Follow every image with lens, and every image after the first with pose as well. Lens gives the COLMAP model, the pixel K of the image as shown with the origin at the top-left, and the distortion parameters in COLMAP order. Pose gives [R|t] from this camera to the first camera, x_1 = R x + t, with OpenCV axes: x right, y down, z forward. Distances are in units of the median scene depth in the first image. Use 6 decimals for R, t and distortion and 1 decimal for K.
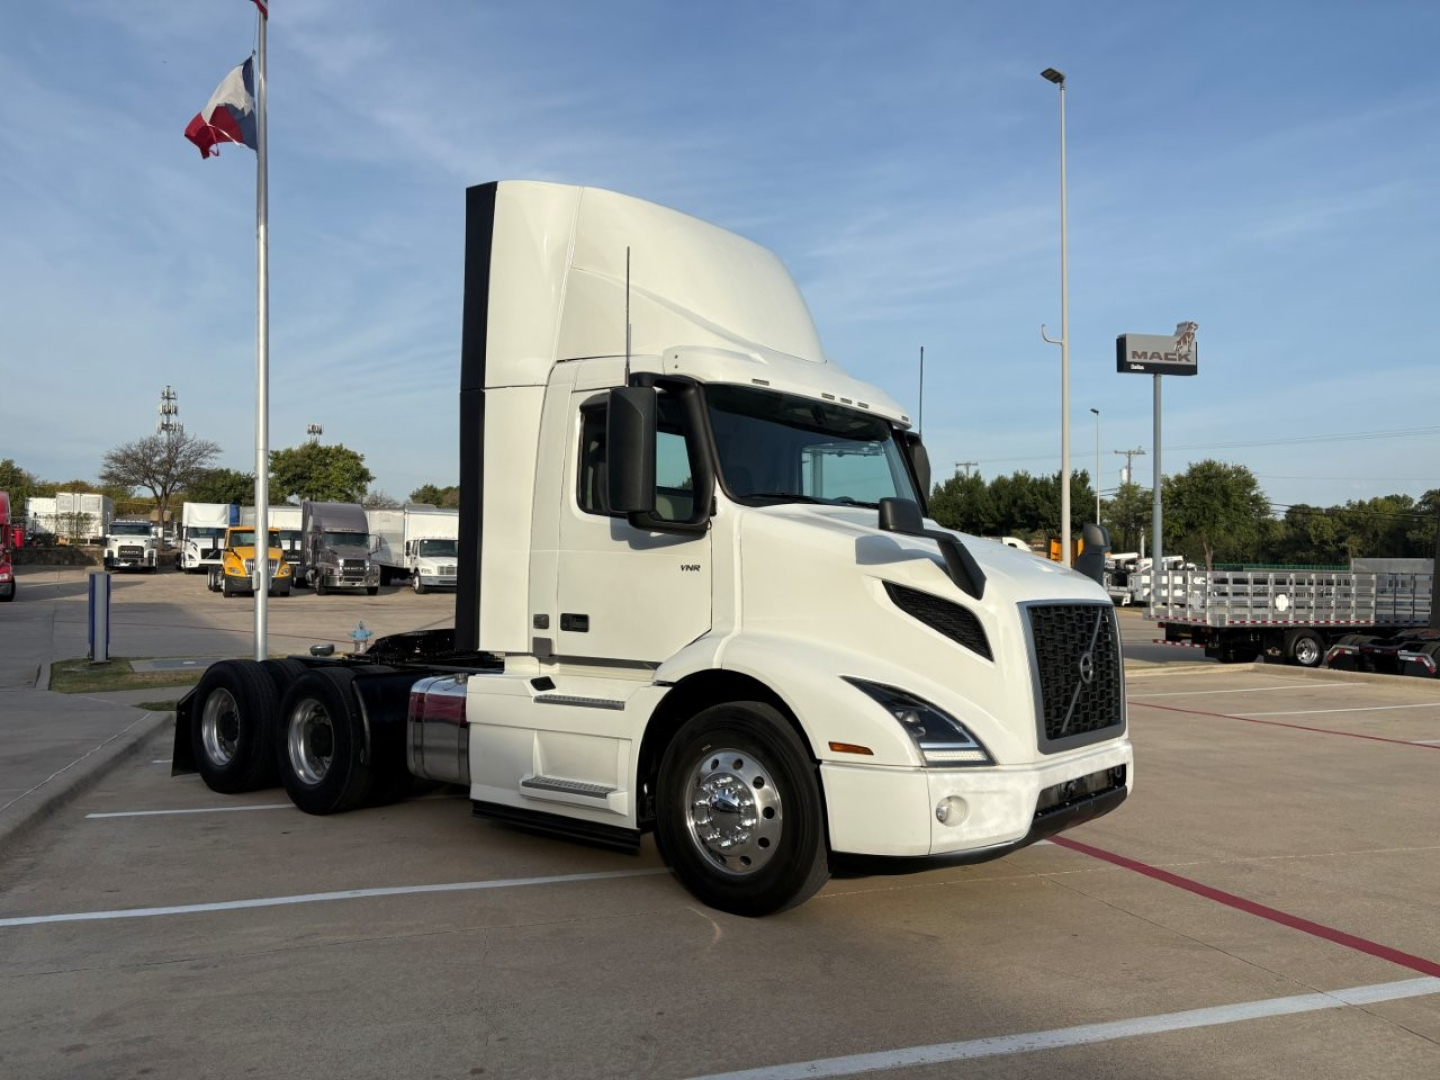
lens RADIAL K [[1109.5, 0, 732.9], [0, 1109.5, 543.1], [0, 0, 1]] dist [0.036782, -0.035628]
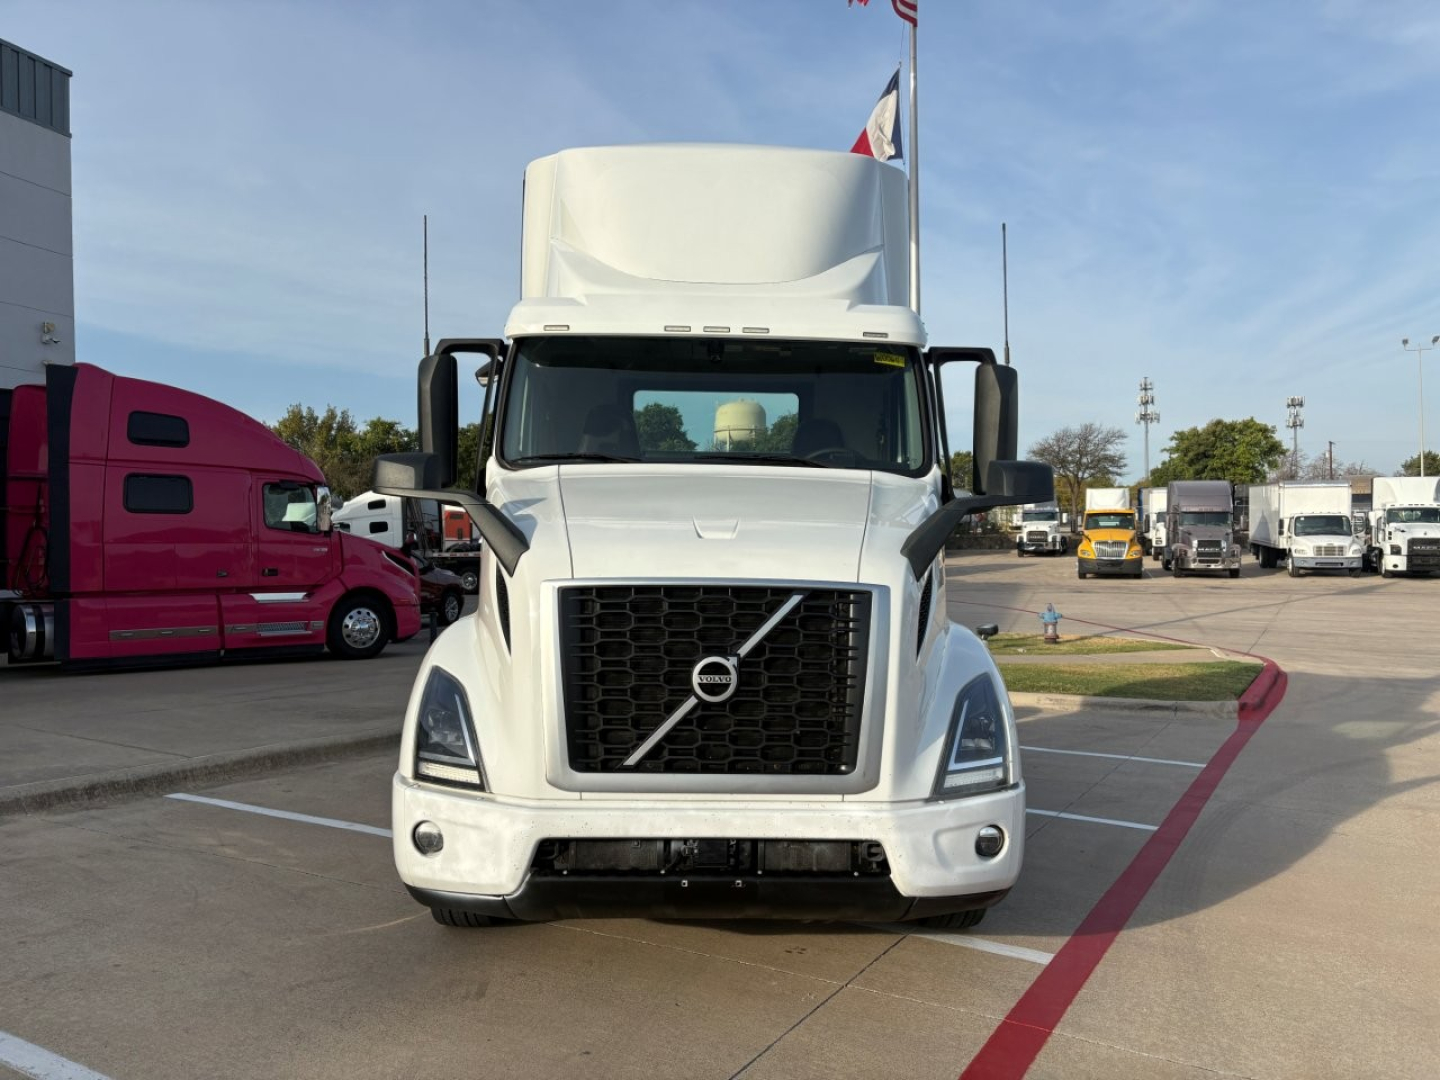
lens RADIAL K [[1109.5, 0, 732.9], [0, 1109.5, 543.1], [0, 0, 1]] dist [0.036782, -0.035628]
pose [[0.646352, -0.016574, -0.762860, 0.112370], [0.028177, 0.999601, 0.002156, 0.003791], [0.762519, -0.022888, 0.646561, 0.076979]]
